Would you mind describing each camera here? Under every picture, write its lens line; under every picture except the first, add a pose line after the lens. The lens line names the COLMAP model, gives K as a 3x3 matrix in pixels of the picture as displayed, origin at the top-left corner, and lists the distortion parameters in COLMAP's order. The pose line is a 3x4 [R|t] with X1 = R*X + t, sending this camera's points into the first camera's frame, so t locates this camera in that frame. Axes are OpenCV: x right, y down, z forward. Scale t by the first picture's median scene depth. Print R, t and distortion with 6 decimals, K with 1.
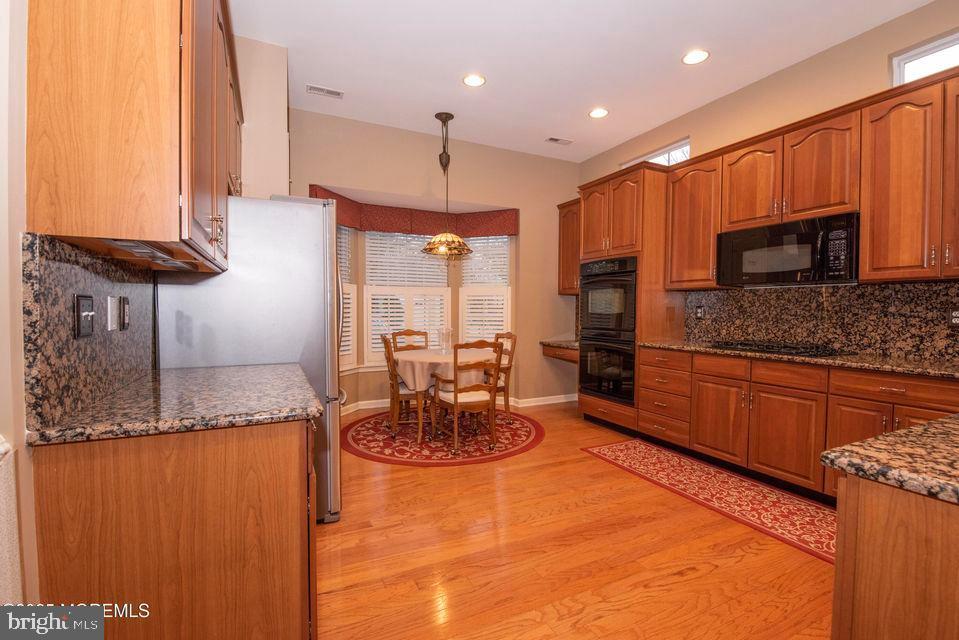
lens RADIAL K [[426.3, 0, 480.2], [0, 426.3, 322.3], [0, 0, 1]] dist [-0.001758, -0.010437]
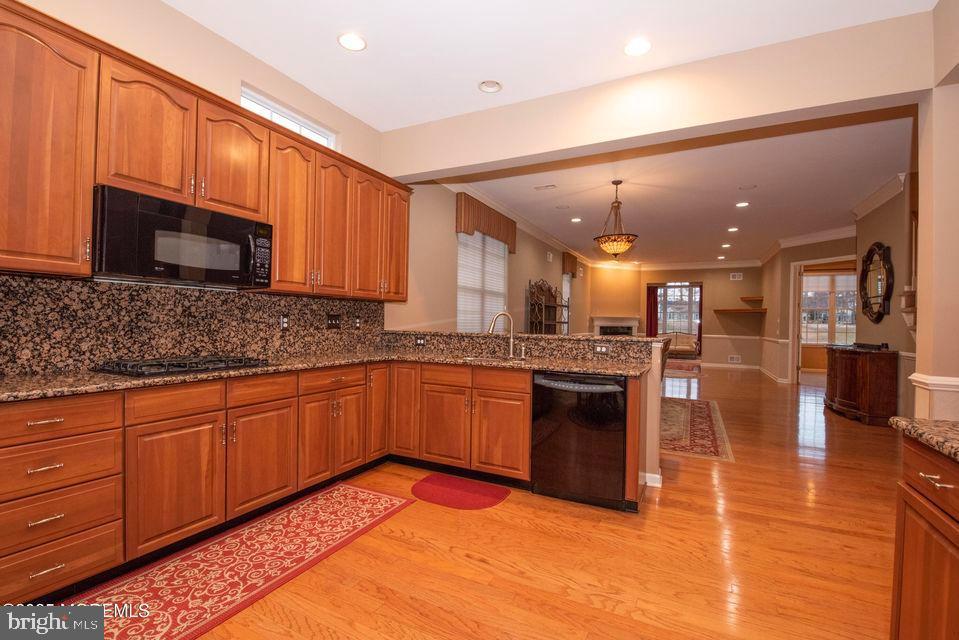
lens RADIAL K [[426.3, 0, 480.2], [0, 426.3, 322.3], [0, 0, 1]] dist [-0.001758, -0.010437]
pose [[-0.604290, -0.015569, 0.796612, -0.214708], [0.005152, 0.999712, 0.023447, -0.028307], [-0.796748, 0.018273, -0.604035, 0.904664]]
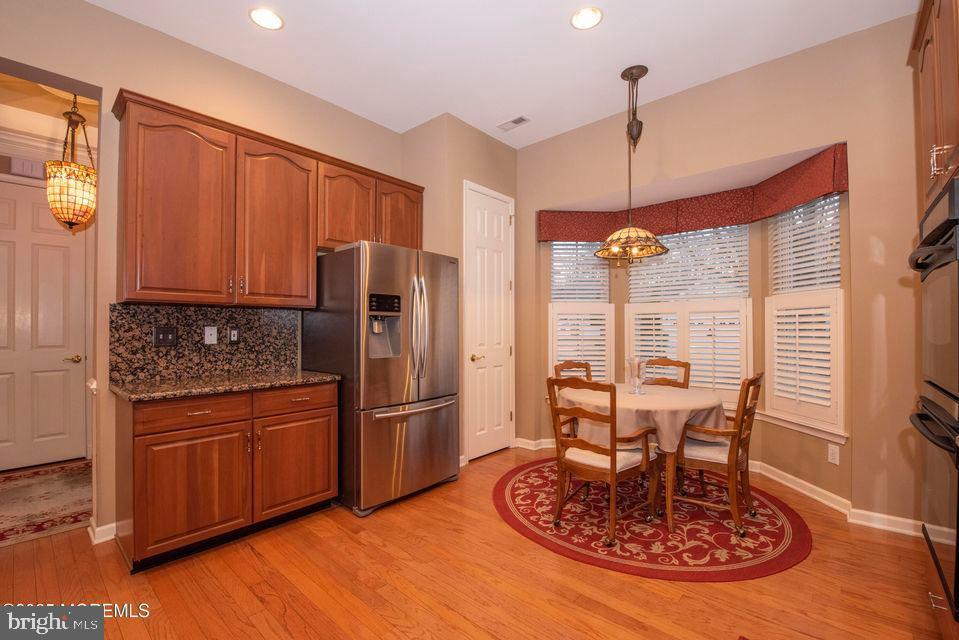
lens RADIAL K [[414.8, 0, 480.2], [0, 414.8, 322.7], [0, 0, 1]] dist [-0.003250, -0.009727]
pose [[0.382424, -0.015699, -0.923854, 0.555944], [-0.026690, 0.999251, -0.028029, -0.022613], [0.923602, 0.035377, 0.381718, 0.574400]]
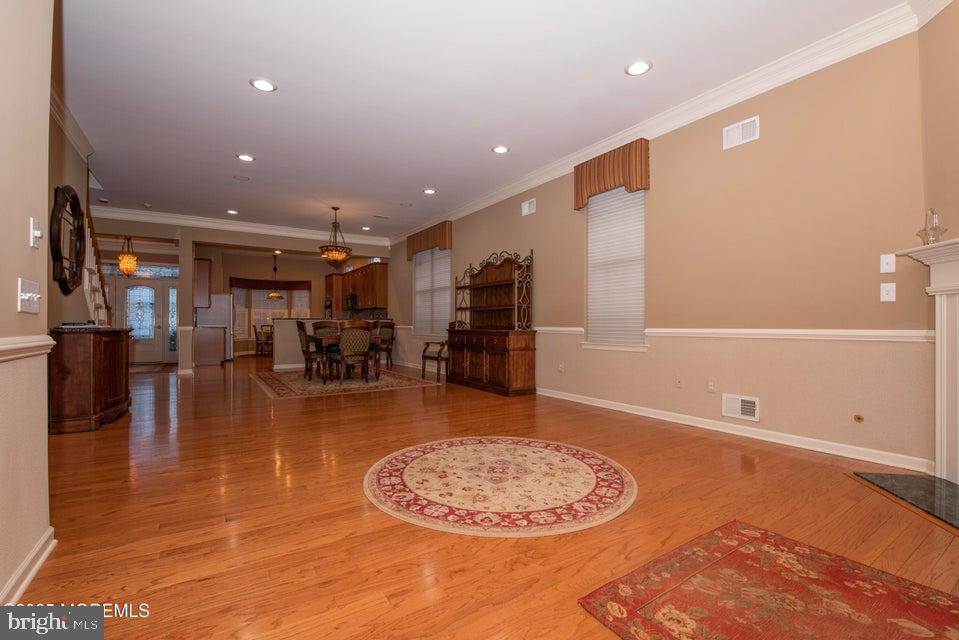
lens RADIAL K [[426.3, 0, 480.2], [0, 426.3, 322.3], [0, 0, 1]] dist [-0.001758, -0.010437]
pose [[0.991336, -0.008763, 0.131061, 1.182549], [0.013239, 0.999357, -0.033320, 0.160549], [-0.130685, 0.034767, 0.990814, -2.720838]]
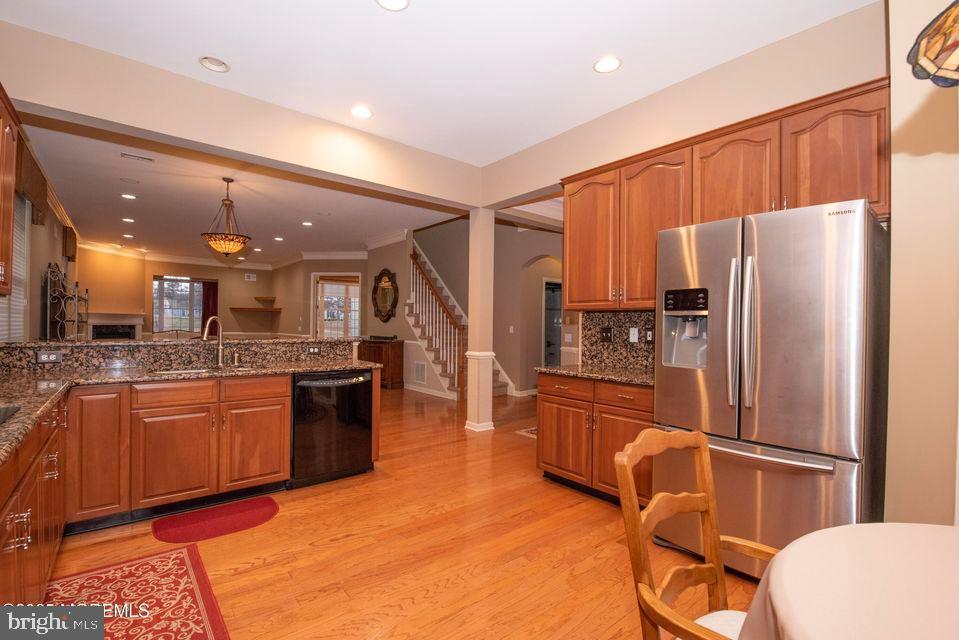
lens RADIAL K [[430.6, 0, 479.1], [0, 430.6, 323.4], [0, 0, 1]] dist [-0.000286, -0.010135]
pose [[-0.972075, -0.016987, -0.234054, 0.218658], [-0.023708, 0.999383, 0.025931, -0.050650], [0.233469, 0.030756, -0.971878, 1.272780]]
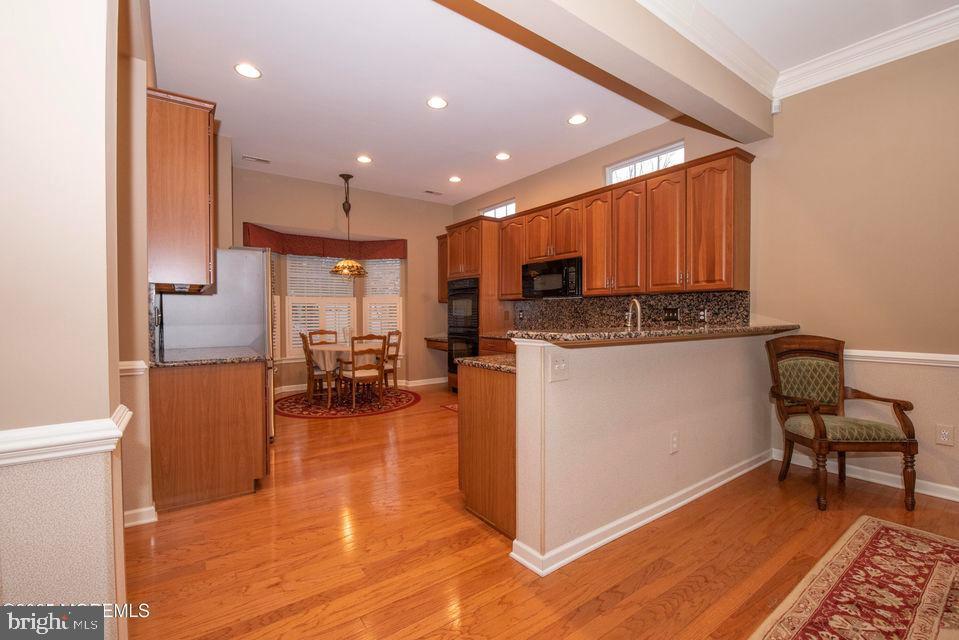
lens RADIAL K [[416.4, 0, 471.7], [0, 416.4, 322.4], [0, 0, 1]] dist [0.000752, -0.008968]
pose [[0.986889, -0.010716, 0.161045, 0.113908], [0.012584, 0.999865, -0.010582, 0.019614], [-0.160910, 0.012470, 0.986890, -0.479446]]
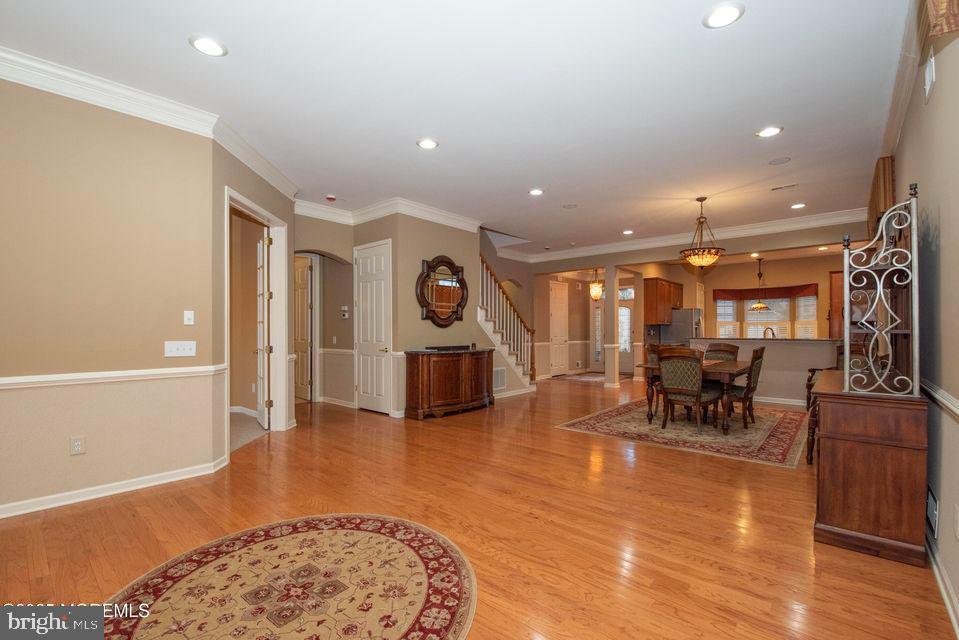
lens RADIAL K [[422.8, 0, 470.0], [0, 422.8, 325.8], [0, 0, 1]] dist [-0.000113, -0.009889]
pose [[0.377840, -0.017598, -0.925704, 1.940677], [-0.025787, 0.999231, -0.029521, 0.067004], [0.925512, 0.035025, 0.377095, -1.924952]]
